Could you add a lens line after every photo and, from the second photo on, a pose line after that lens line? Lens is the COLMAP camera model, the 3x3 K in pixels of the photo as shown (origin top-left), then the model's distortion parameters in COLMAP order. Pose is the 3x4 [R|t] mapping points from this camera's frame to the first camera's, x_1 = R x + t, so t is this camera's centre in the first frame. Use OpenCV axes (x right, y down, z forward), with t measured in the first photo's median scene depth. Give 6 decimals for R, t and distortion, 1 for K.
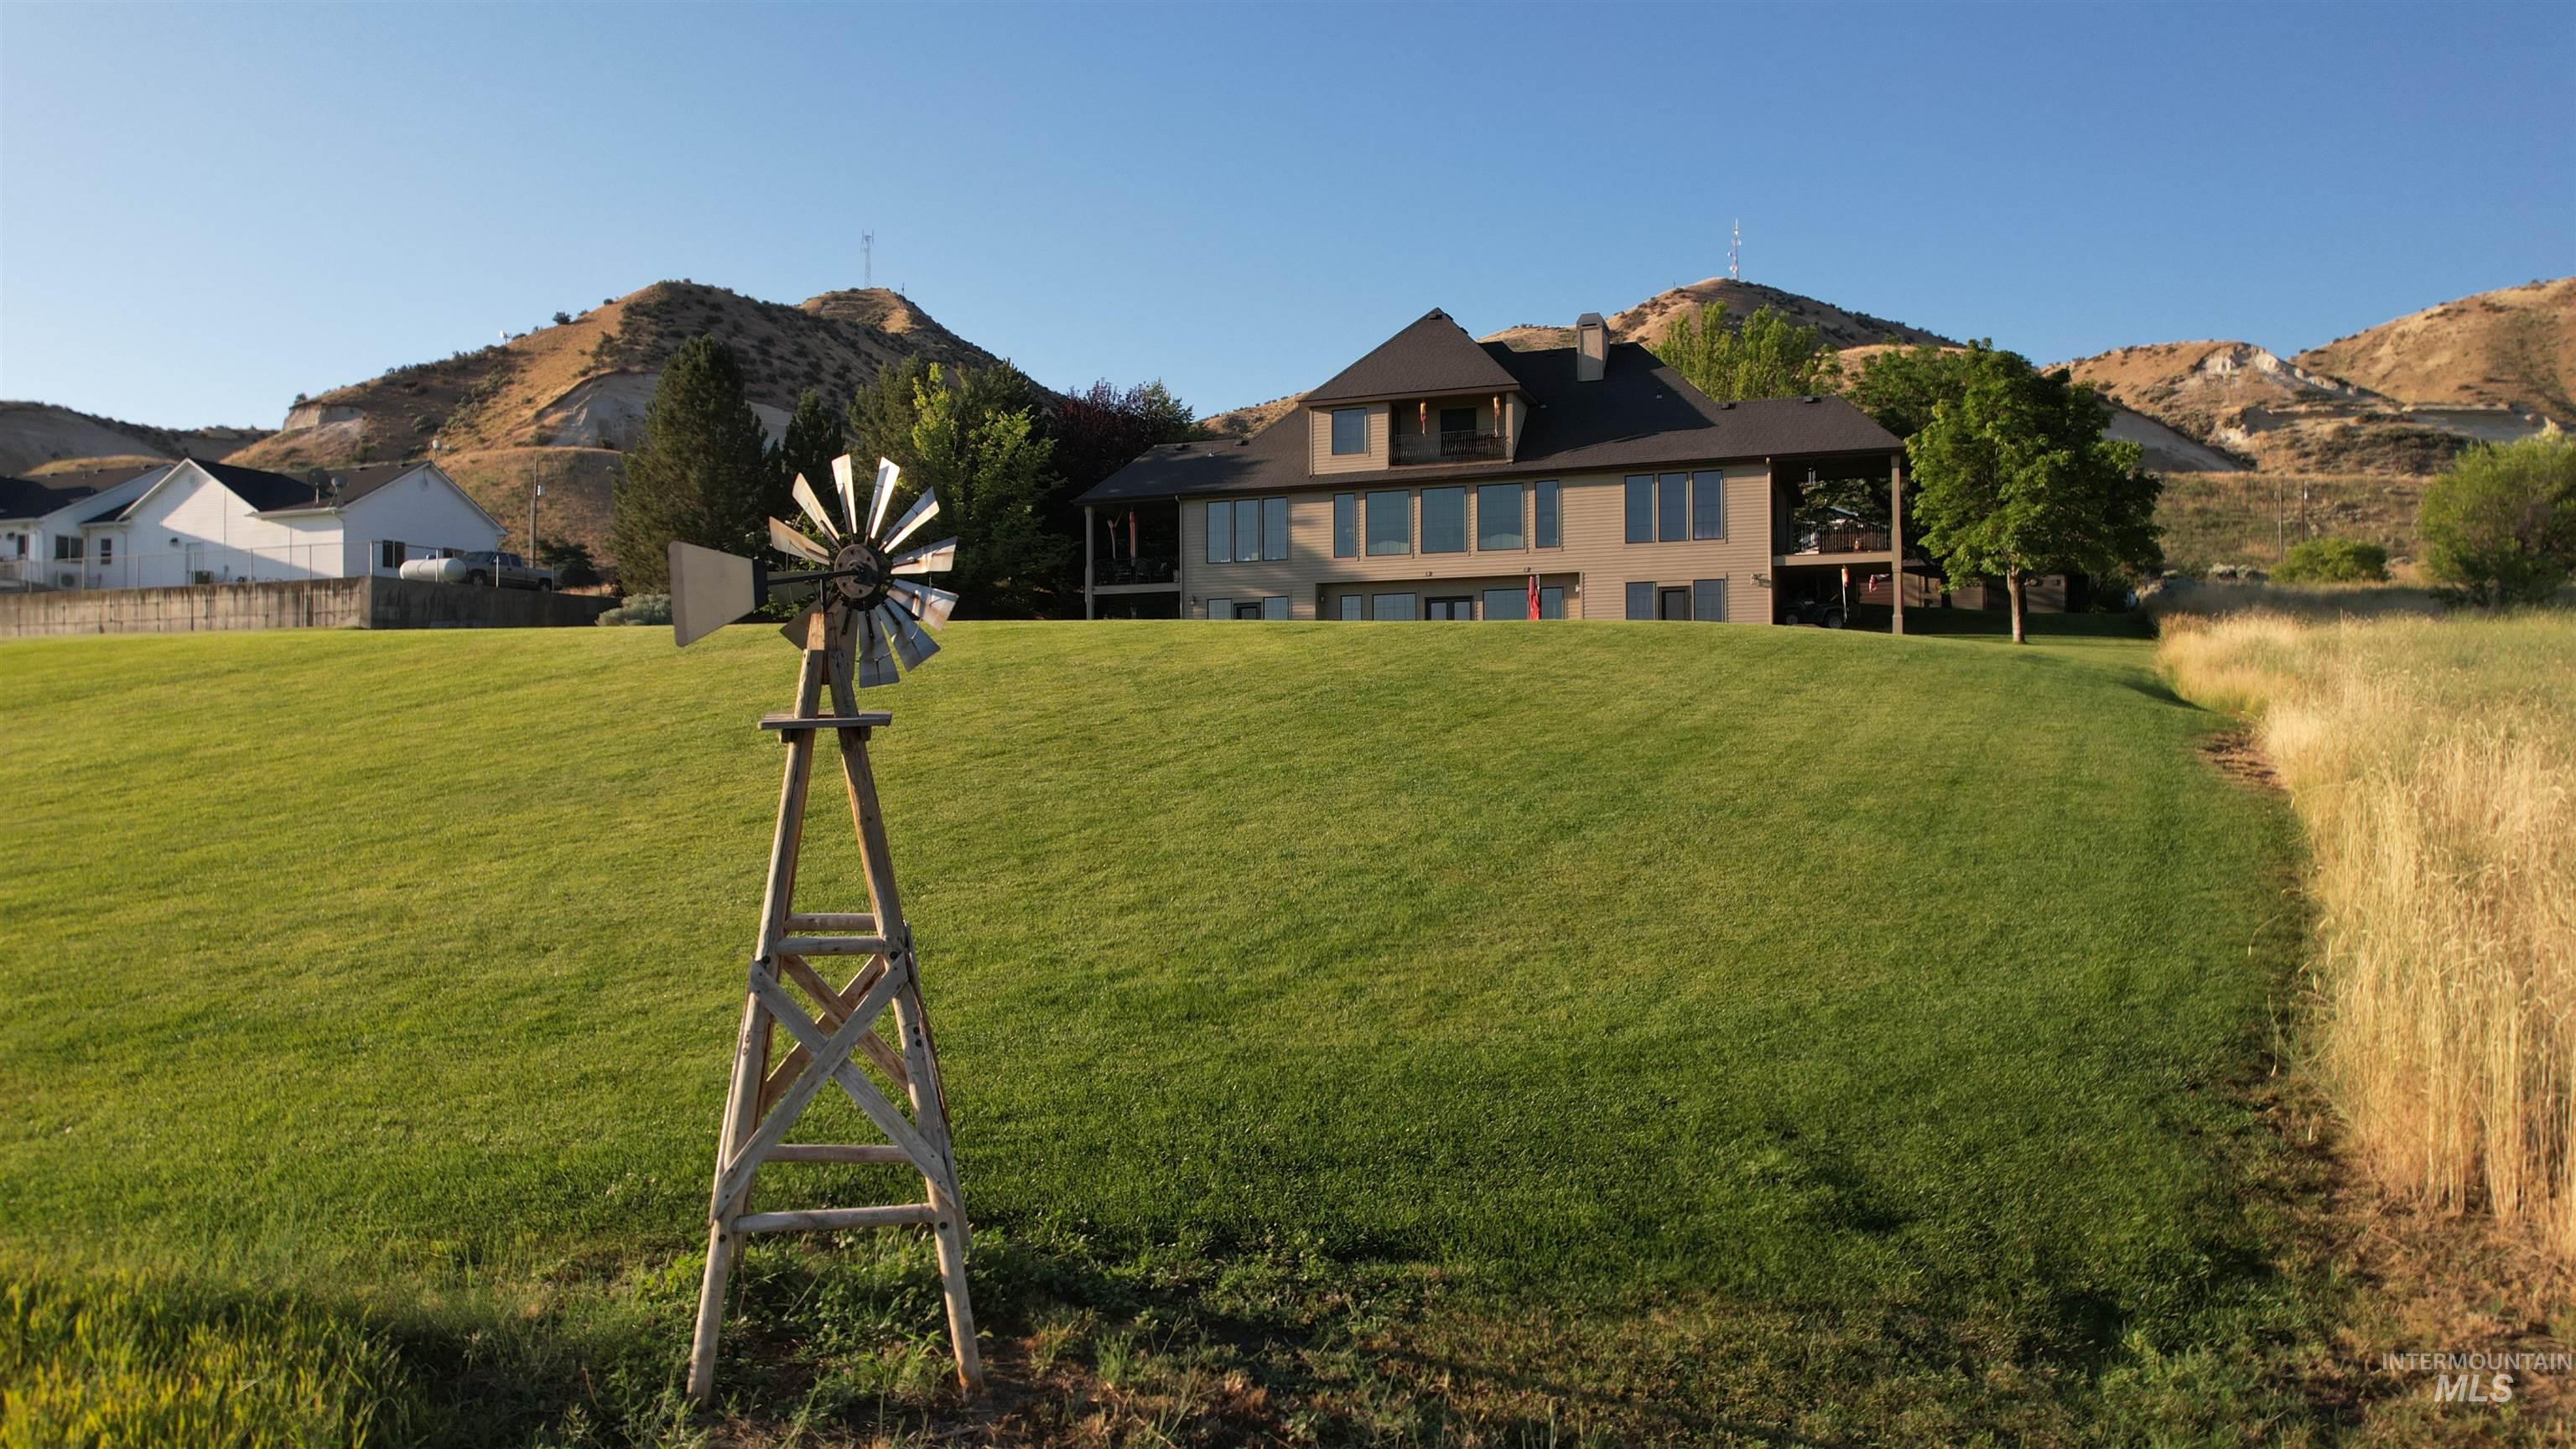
lens RADIAL K [[1640.6, 0, 1282.4], [0, 1640.6, 733.5], [0, 0, 1]] dist [-0.061607, 0.045959]
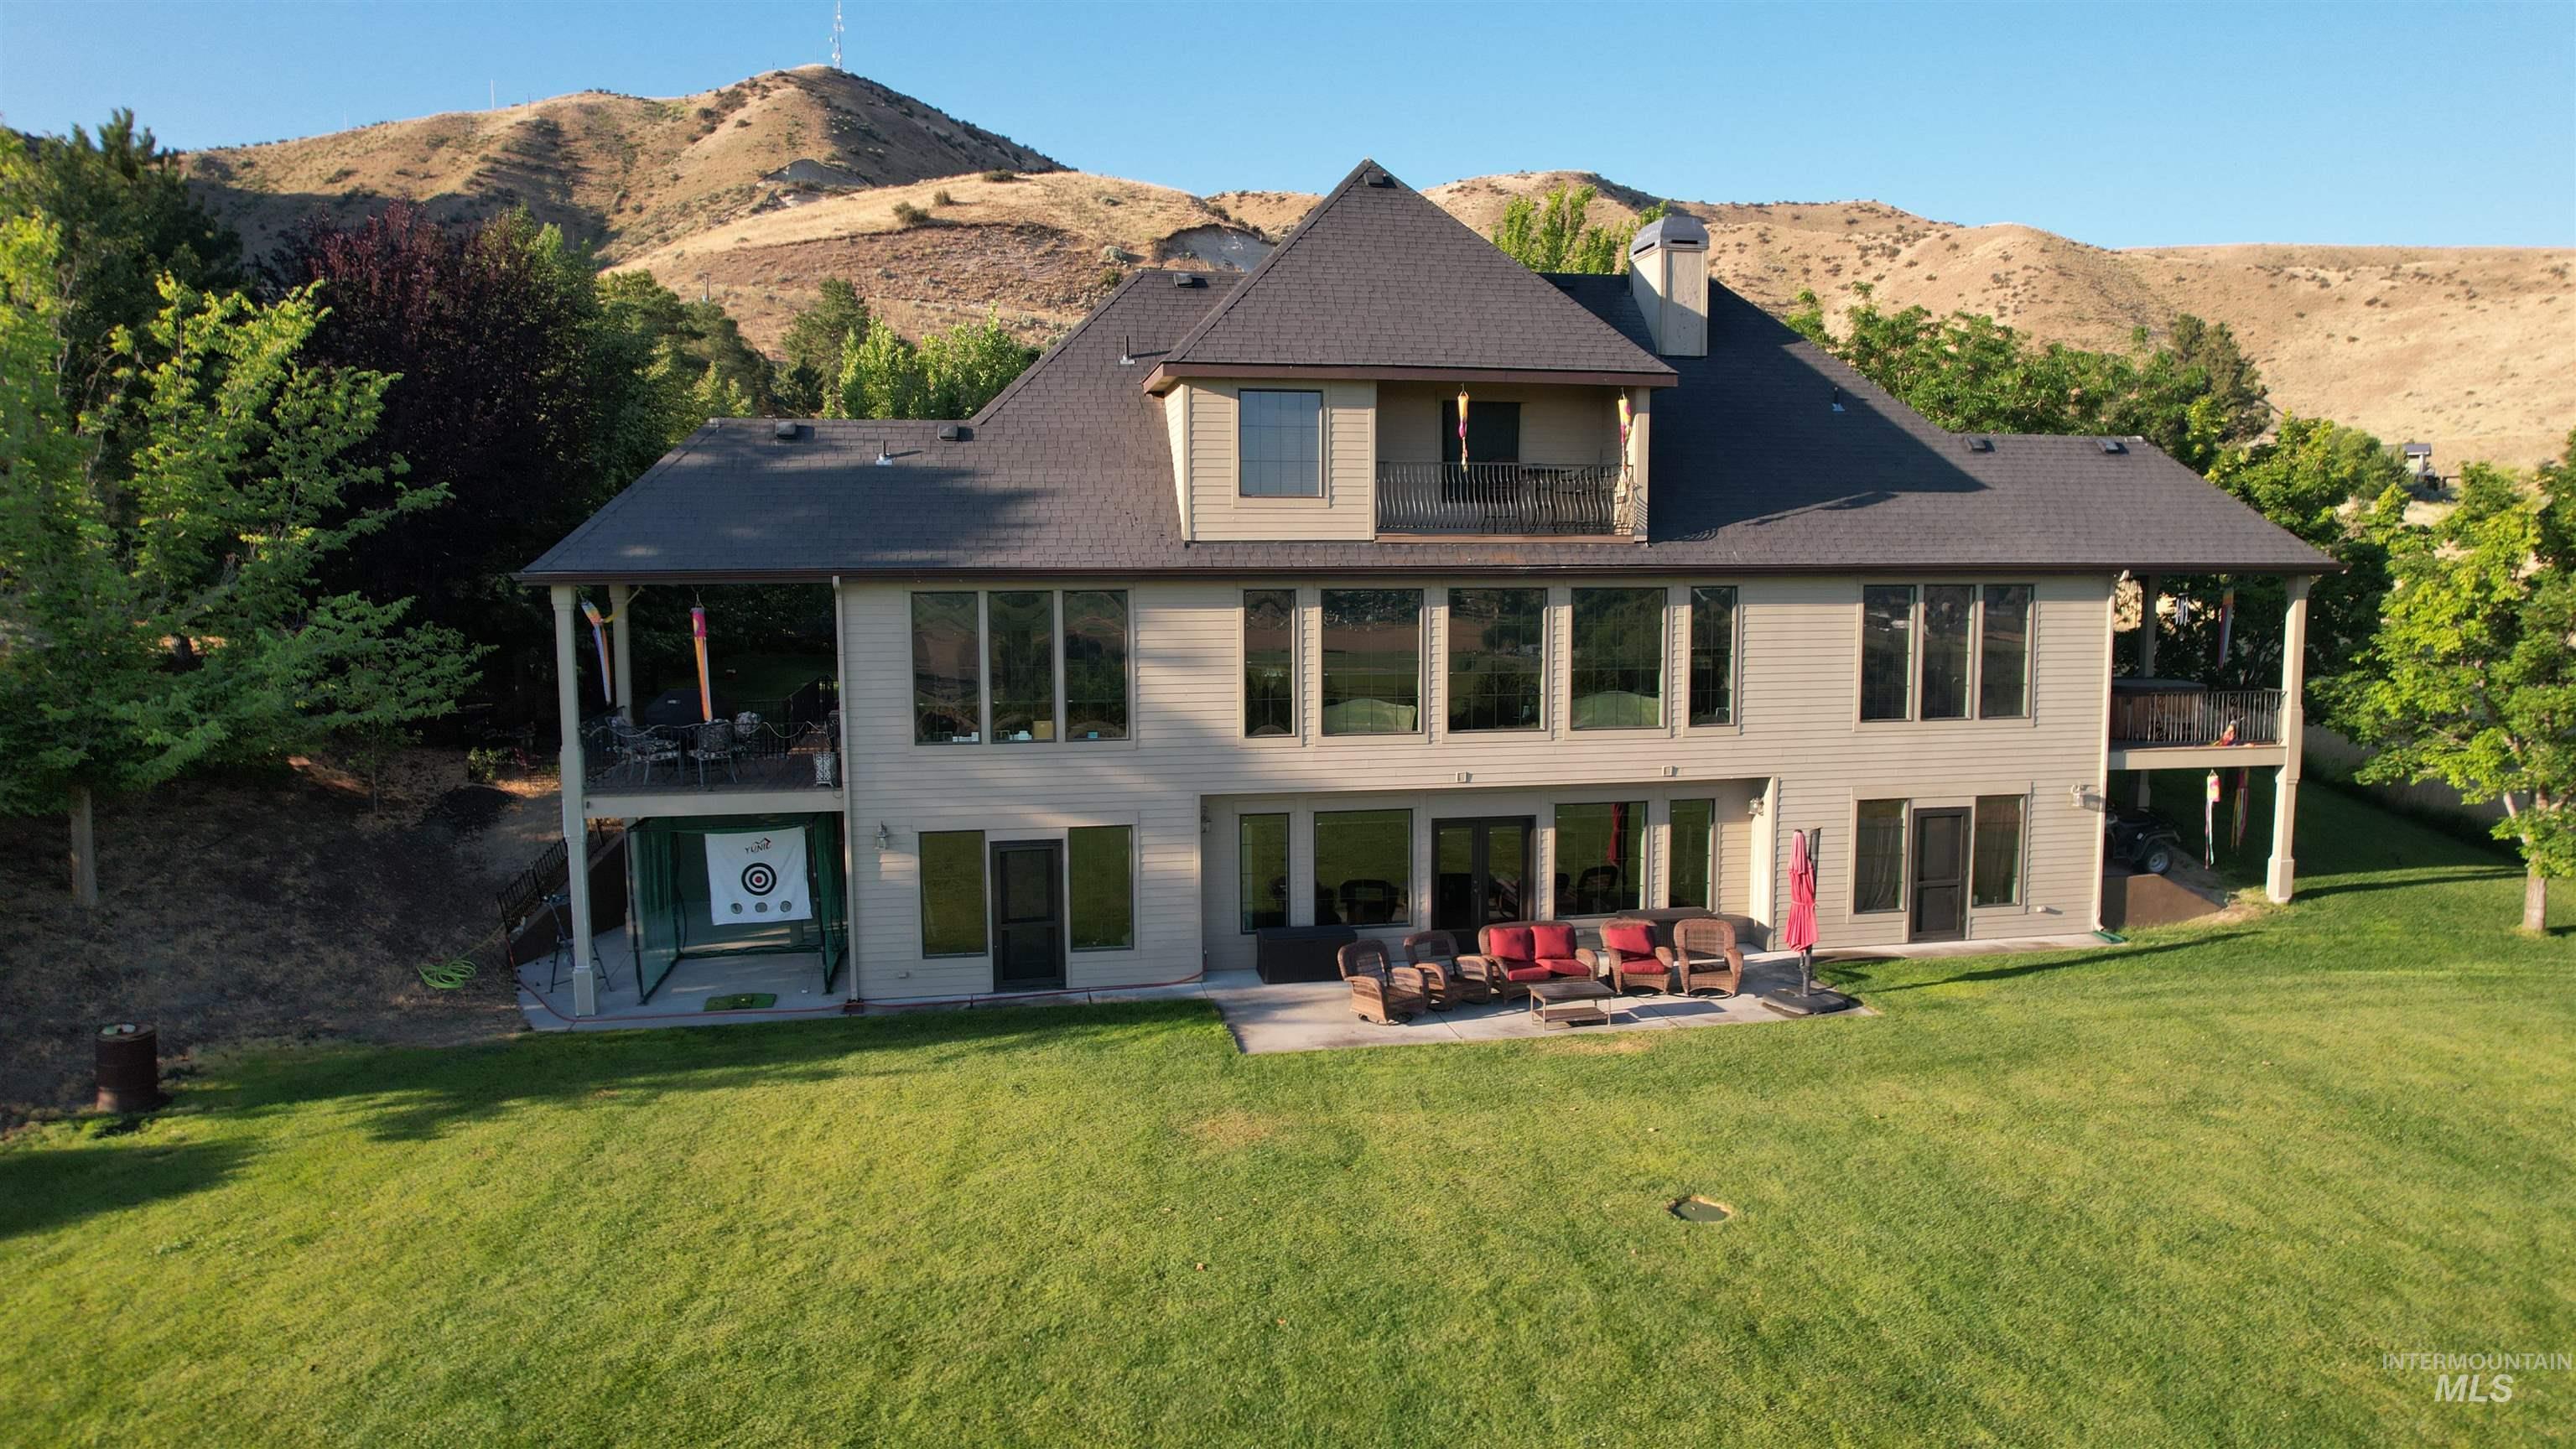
lens RADIAL K [[1640.6, 0, 1277.9], [0, 1640.6, 741.6], [0, 0, 1]] dist [-0.061607, 0.045959]
pose [[0.850454, -0.060546, 0.522554, -0.182189], [-0.004371, 0.992507, 0.122111, -0.155671], [-0.526032, -0.106134, 0.843816, 0.617046]]
